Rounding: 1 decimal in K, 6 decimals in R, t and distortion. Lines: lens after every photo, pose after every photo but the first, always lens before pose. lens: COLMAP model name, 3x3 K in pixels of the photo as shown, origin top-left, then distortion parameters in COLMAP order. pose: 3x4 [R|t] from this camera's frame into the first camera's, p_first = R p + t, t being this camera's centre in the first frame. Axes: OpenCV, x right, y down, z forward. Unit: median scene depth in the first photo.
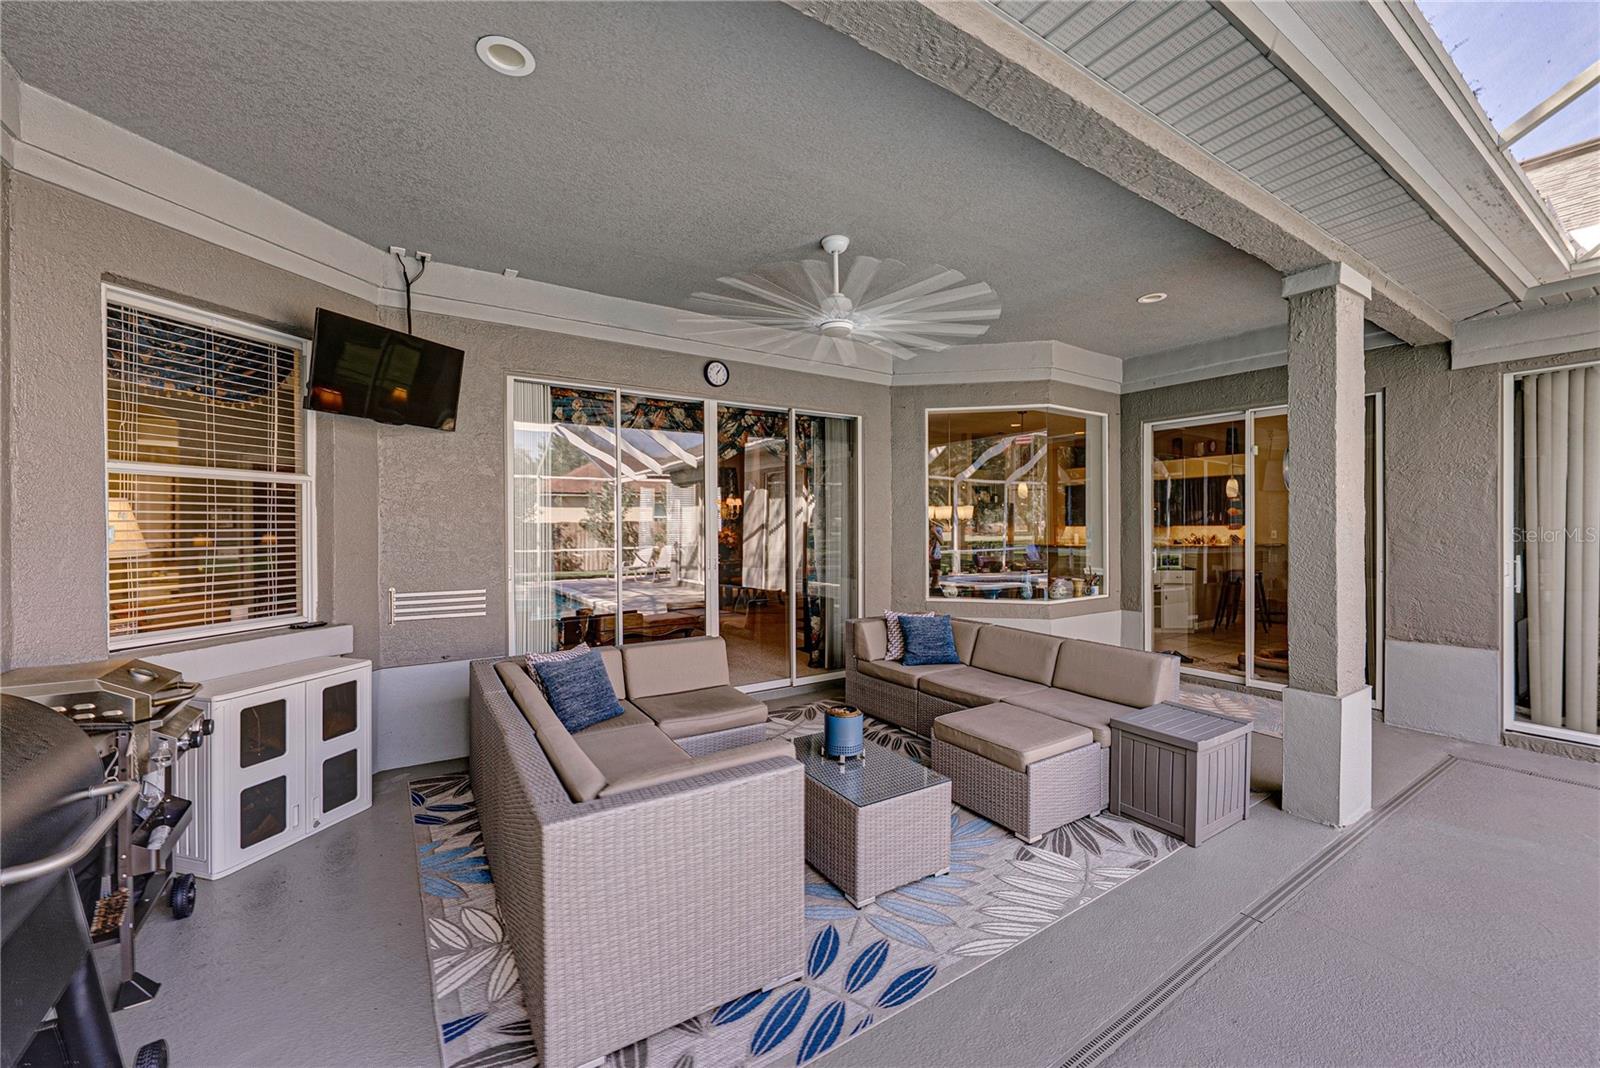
lens RADIAL K [[626.6, 0, 803.2], [0, 626.6, 534.4], [0, 0, 1]] dist [-0.013521, 0.000454]
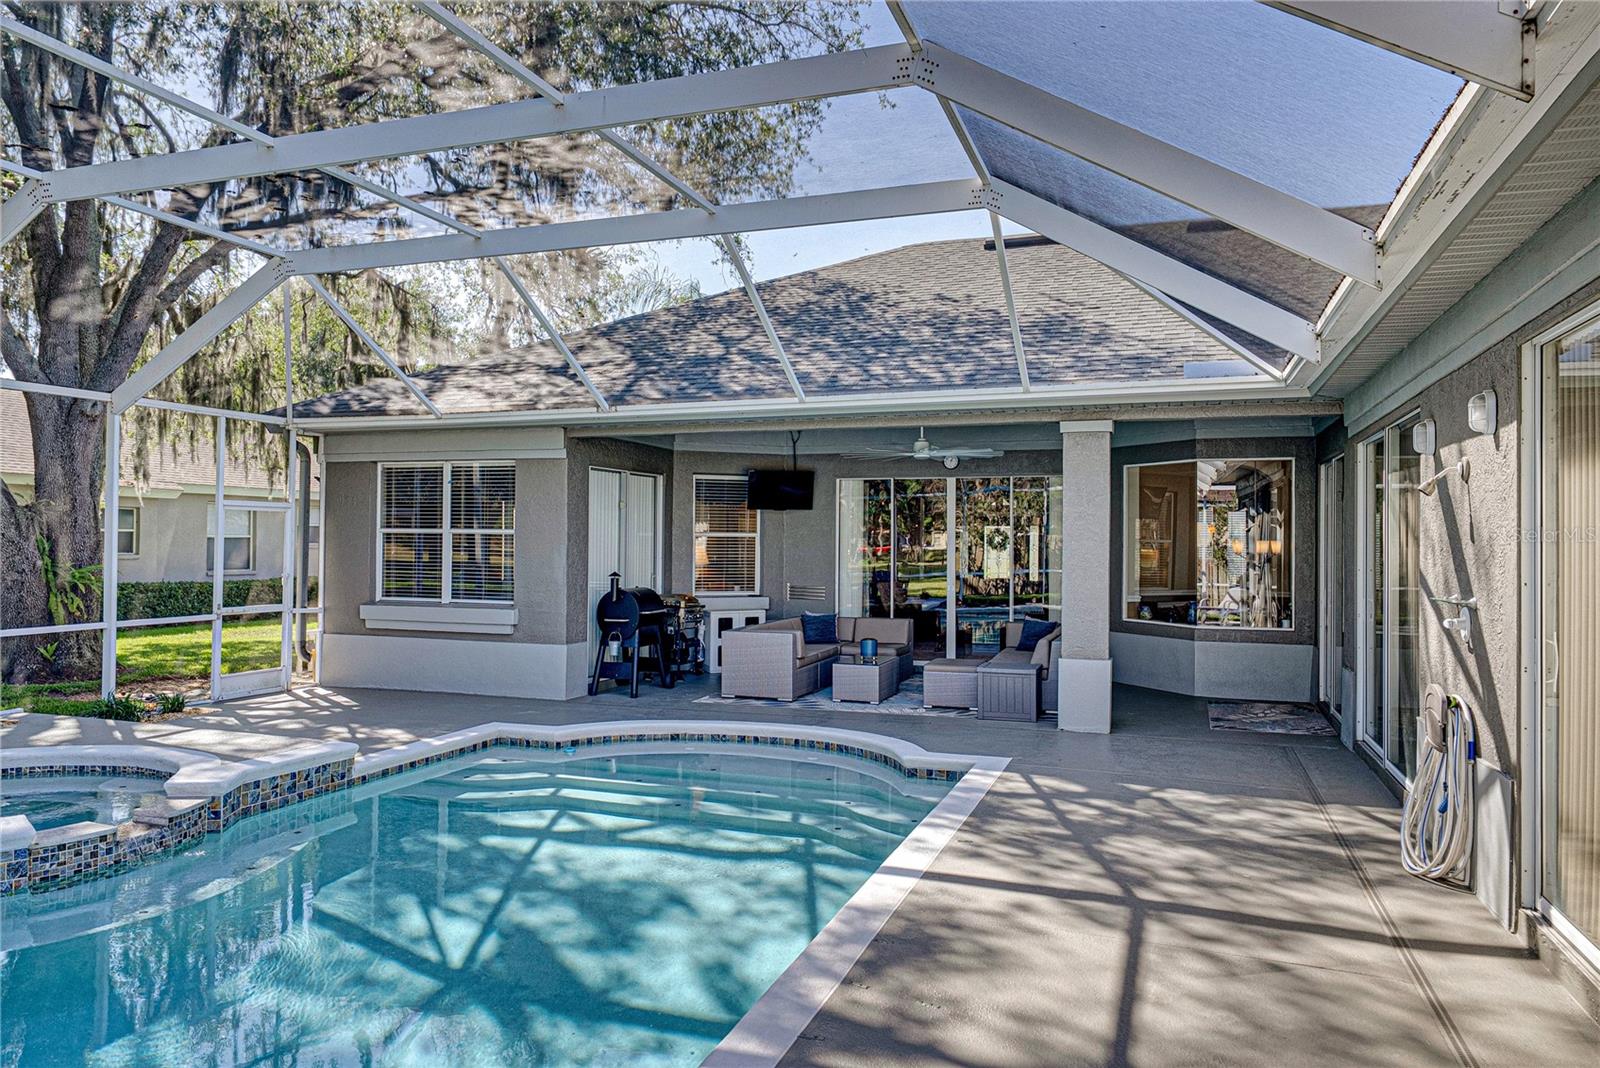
lens RADIAL K [[1082.3, 0, 807.2], [0, 1082.3, 527.2], [0, 0, 1]] dist [-0.001305, 0.000223]
pose [[0.604614, -0.004101, -0.796508, 2.167600], [-0.018727, 0.999637, -0.019362, -0.033962], [0.796299, 0.026623, 0.604318, -1.120966]]
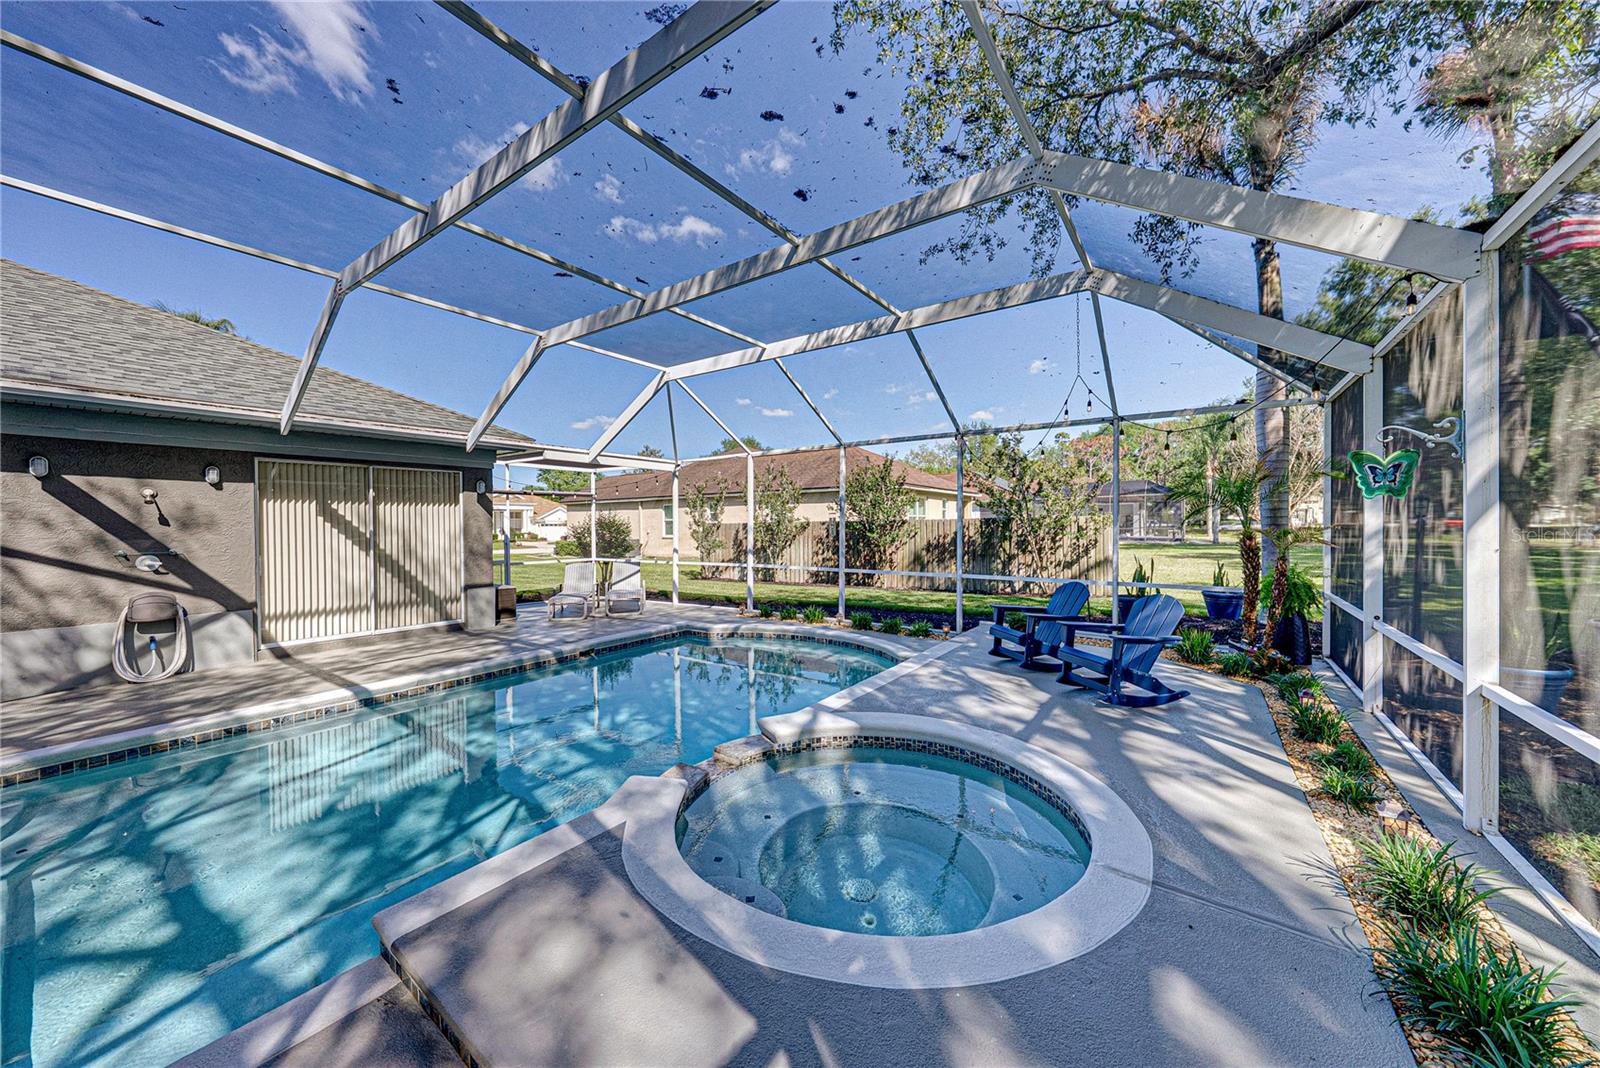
lens RADIAL K [[571.4, 0, 799.2], [0, 571.4, 527.6], [0, 0, 1]] dist [-0.001370, 0.001110]
pose [[-0.364996, 0.003658, 0.931002, -0.456806], [0.017836, 0.999836, 0.003064, -0.024198], [-0.930838, 0.017724, -0.365001, -0.747905]]
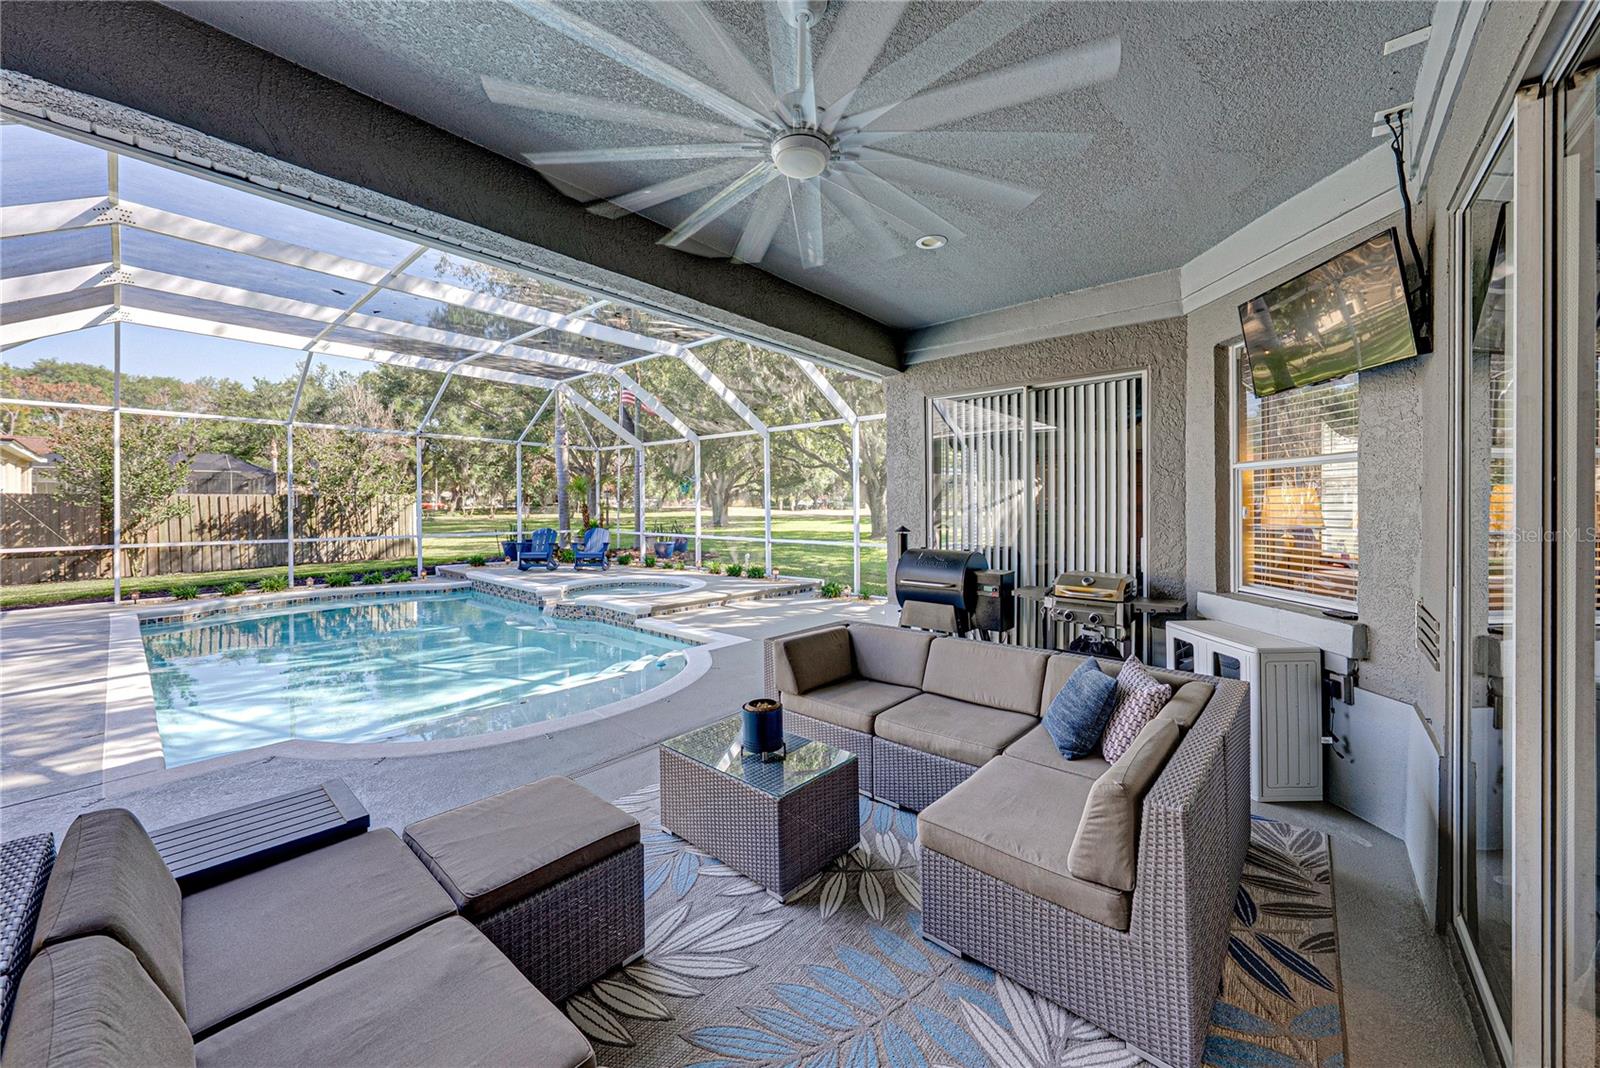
lens RADIAL K [[582.6, 0, 806.2], [0, 582.6, 511.8], [0, 0, 1]] dist [-0.002182, -0.000078]
pose [[-0.963415, 0.007986, -0.267894, 0.157312], [0.001686, 0.999717, 0.023738, -0.024561], [0.268008, 0.022418, -0.963156, 1.314284]]
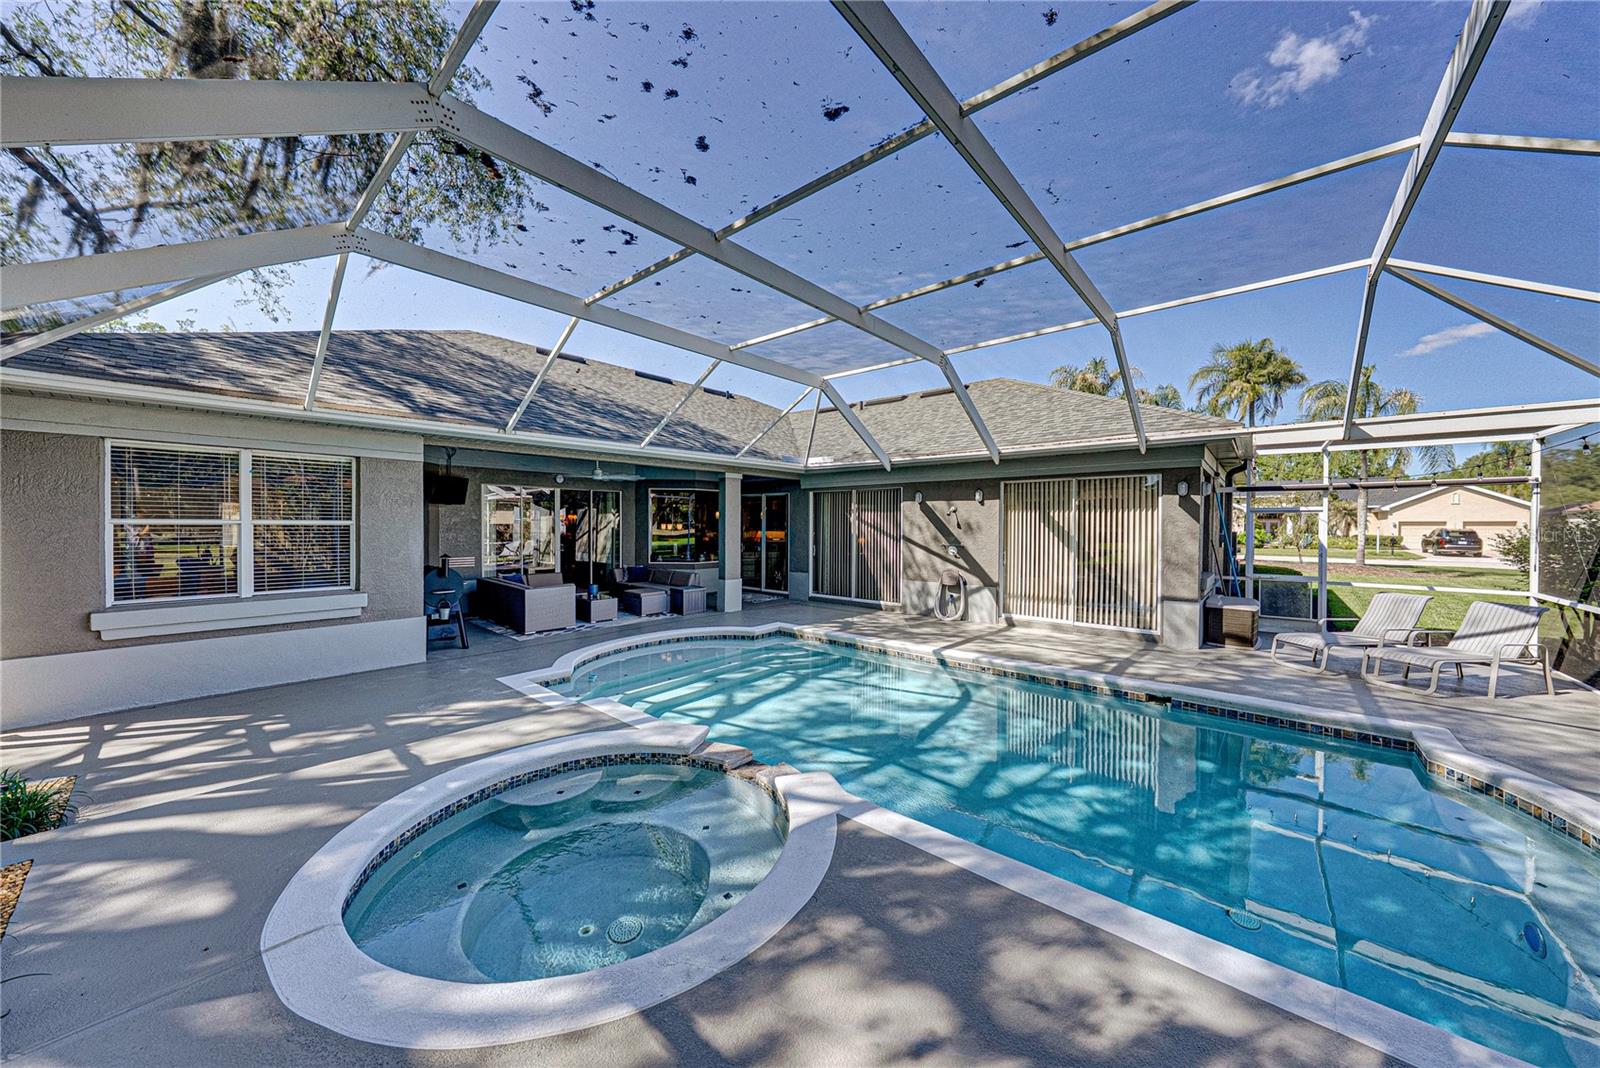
lens RADIAL K [[550.9, 0, 802.0], [0, 550.9, 524.5], [0, 0, 1]] dist [-0.000902, -0.000640]
pose [[0.962855, 0.006855, 0.269932, 0.277121], [-0.004752, 0.999953, -0.008441, -0.050256], [-0.269978, 0.006844, 0.962842, -1.883433]]
